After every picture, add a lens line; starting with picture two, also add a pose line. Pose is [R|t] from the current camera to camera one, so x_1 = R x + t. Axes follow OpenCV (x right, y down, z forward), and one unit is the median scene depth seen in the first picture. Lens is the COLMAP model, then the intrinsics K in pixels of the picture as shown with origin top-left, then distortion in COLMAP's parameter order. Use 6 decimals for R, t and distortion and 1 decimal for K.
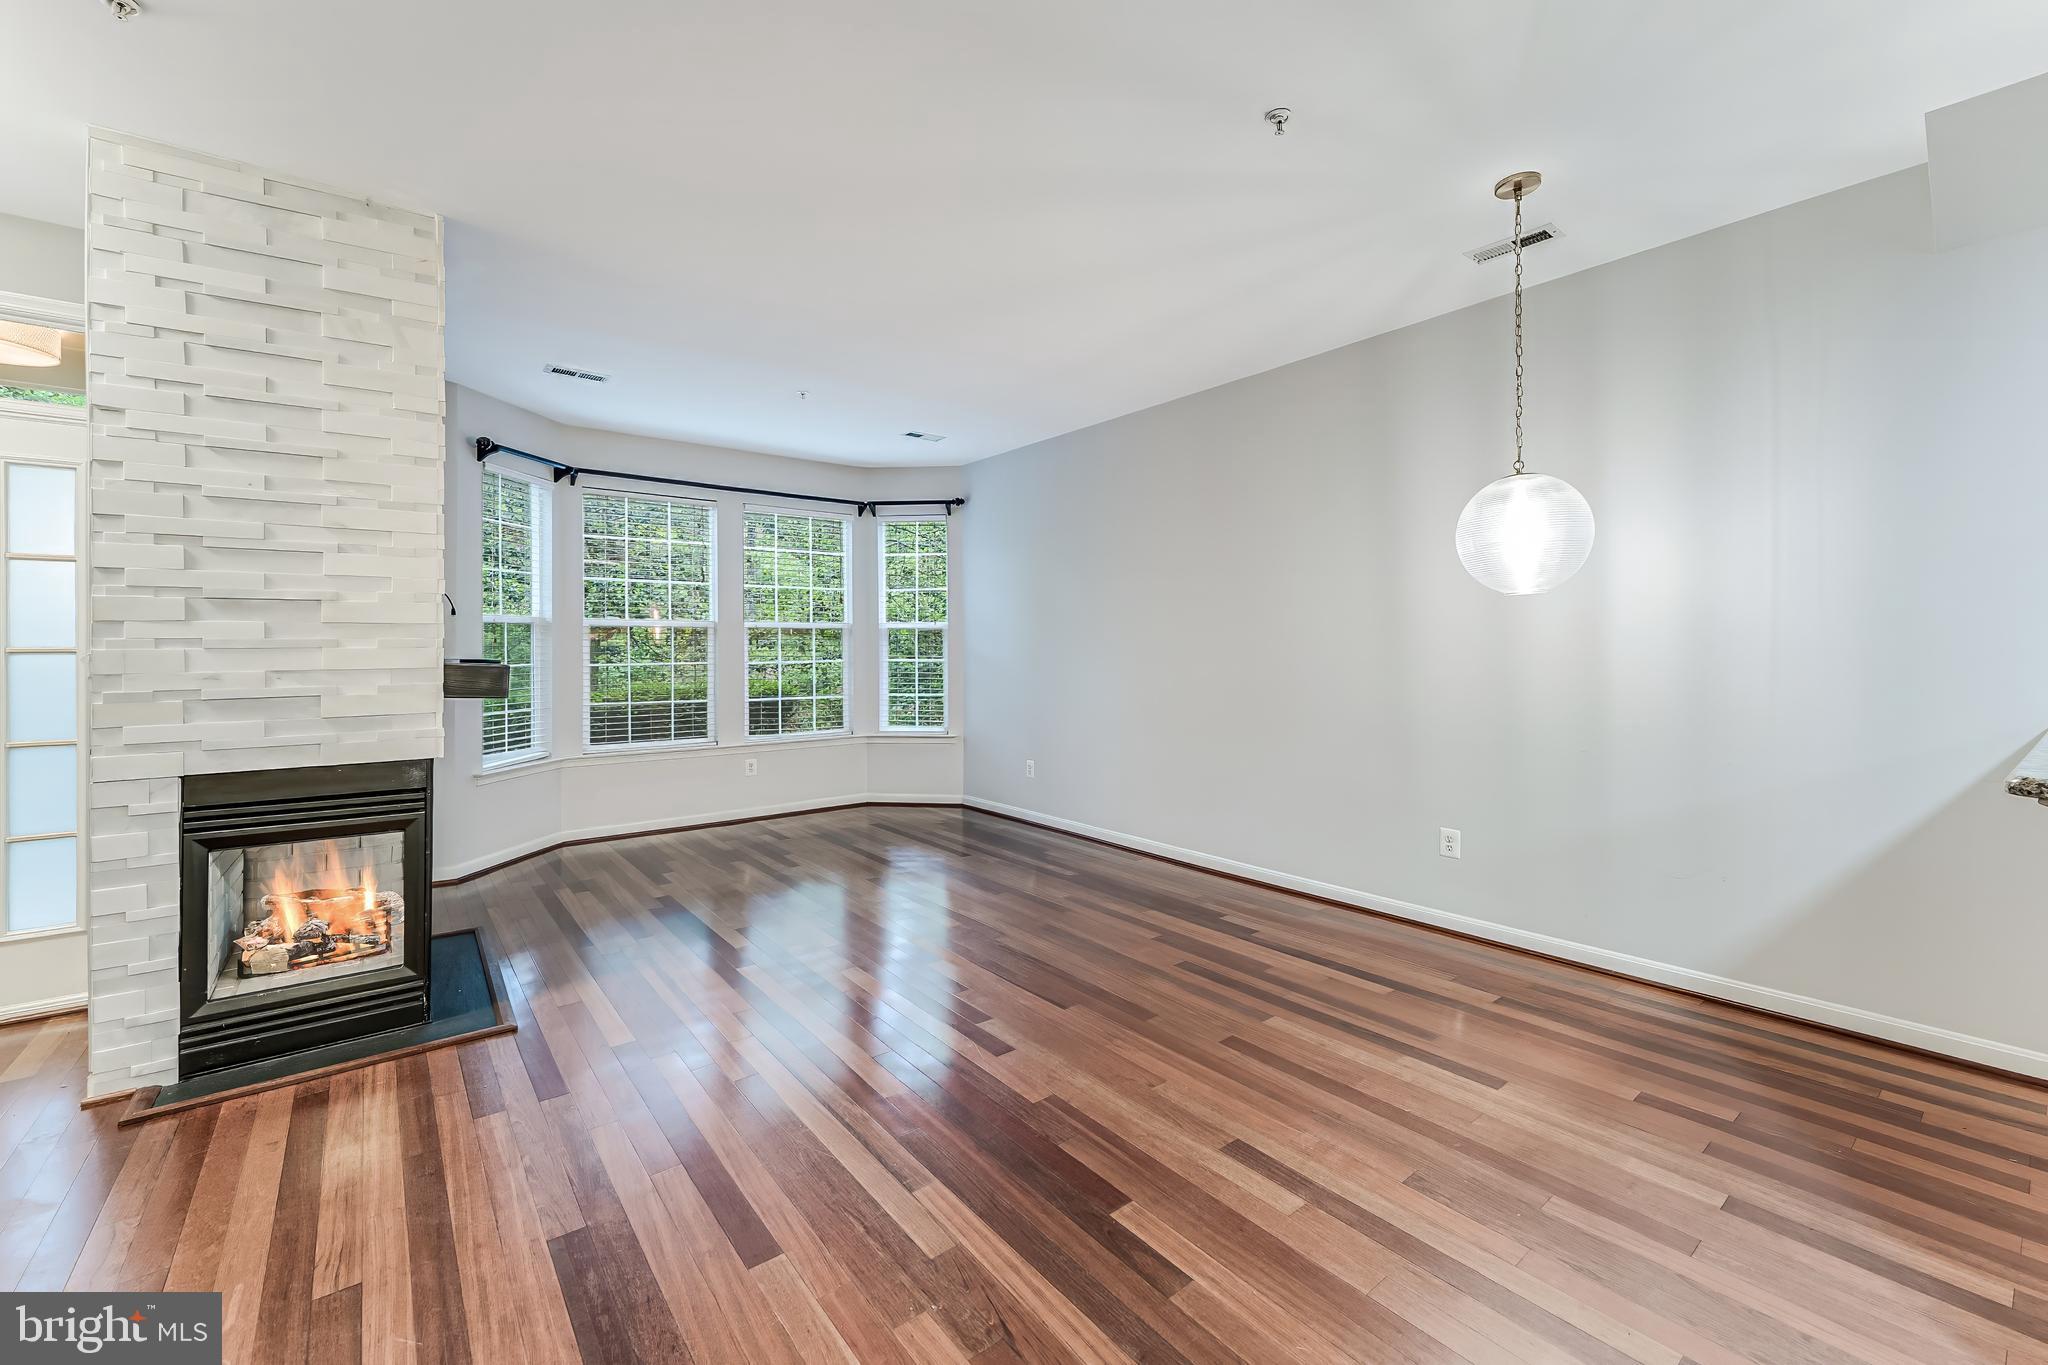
lens RADIAL K [[835.9, 0, 1027.6], [0, 835.9, 649.2], [0, 0, 1]] dist [0.010038, 0.000030]
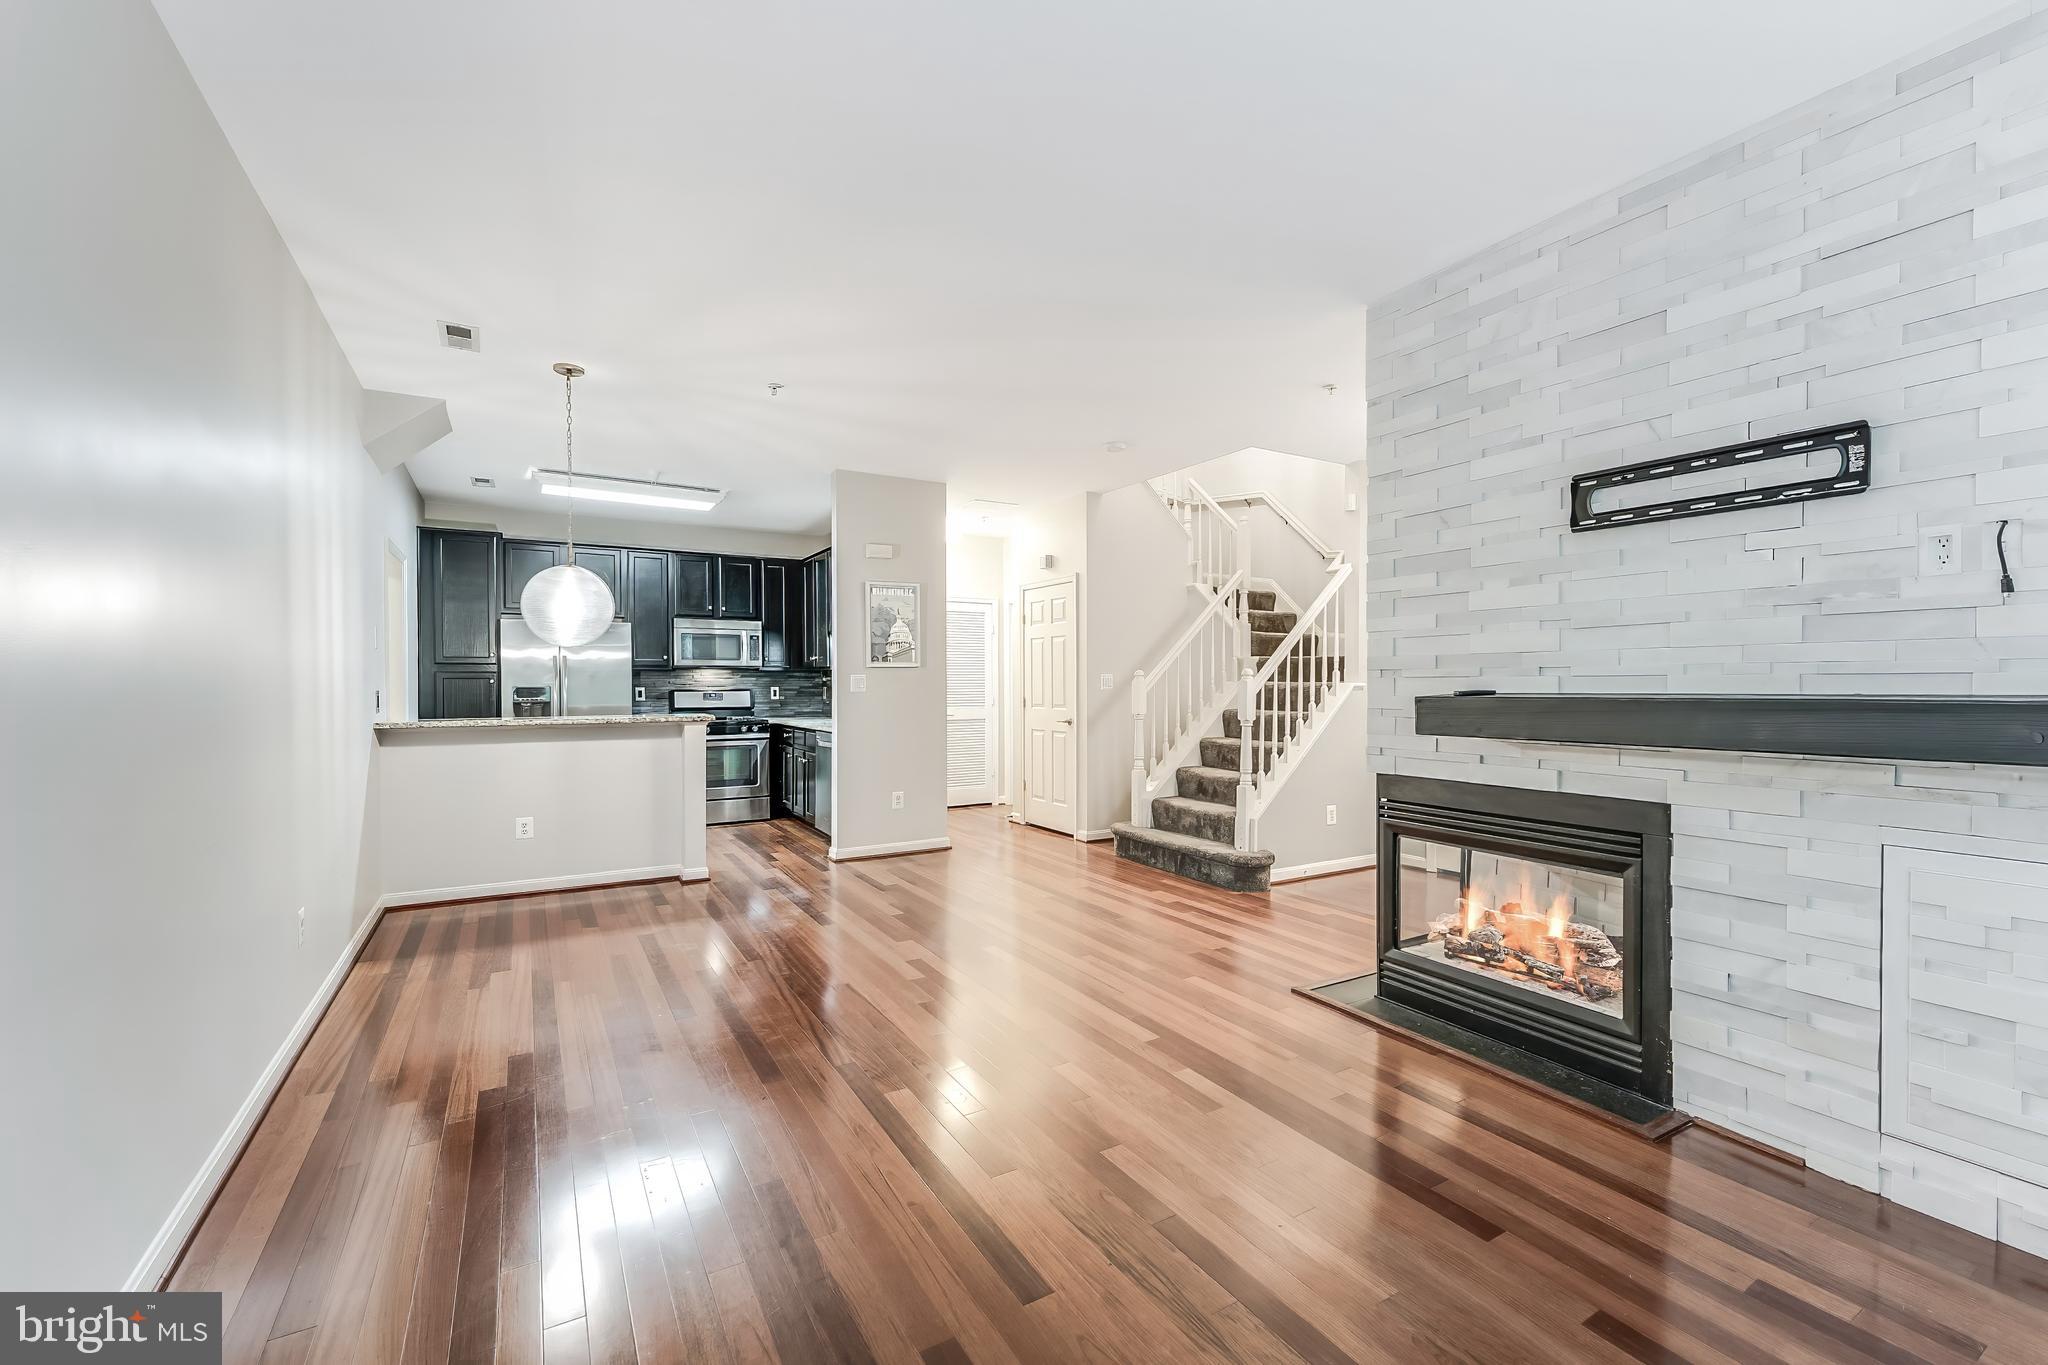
lens RADIAL K [[831.8, 0, 1024.0], [0, 831.8, 682.5], [0, 0, 1]] dist [-0.000424, -0.000040]
pose [[-0.991001, 0.006219, 0.133708, -0.400577], [0.005963, 0.999980, -0.002314, 0.004648], [-0.133720, -0.001496, -0.991018, 2.328773]]
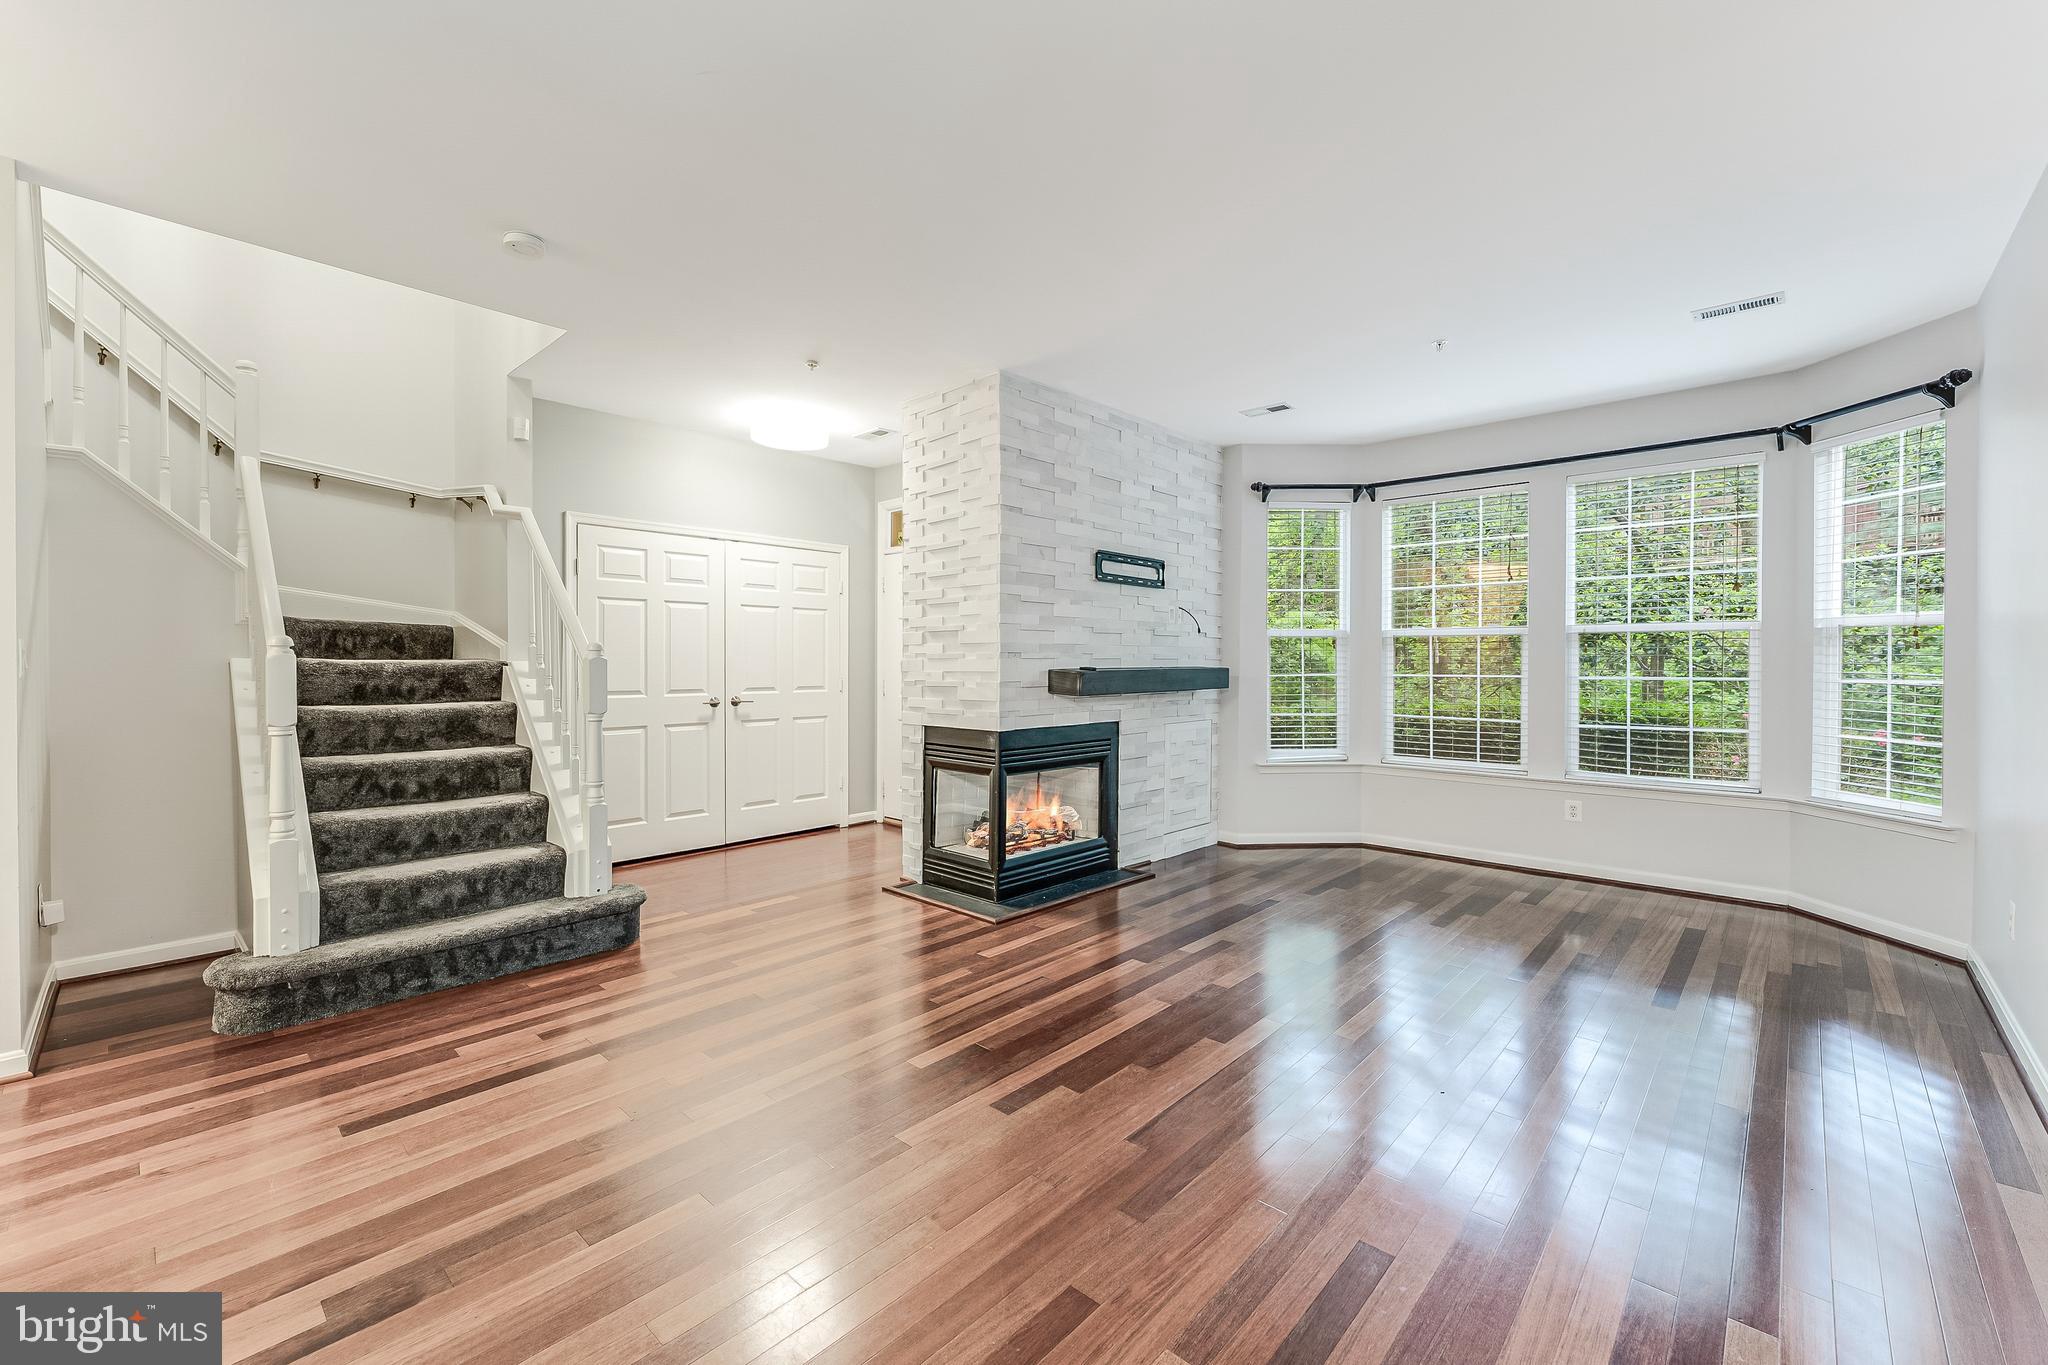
lens RADIAL K [[838.5, 0, 1036.9], [0, 838.5, 668.8], [0, 0, 1]] dist [-0.002247, -0.000319]
pose [[0.161339, 0.013799, -0.986803, 0.838630], [-0.002249, 0.999905, 0.013614, -0.004229], [0.986896, 0.000022, 0.161355, 0.870780]]
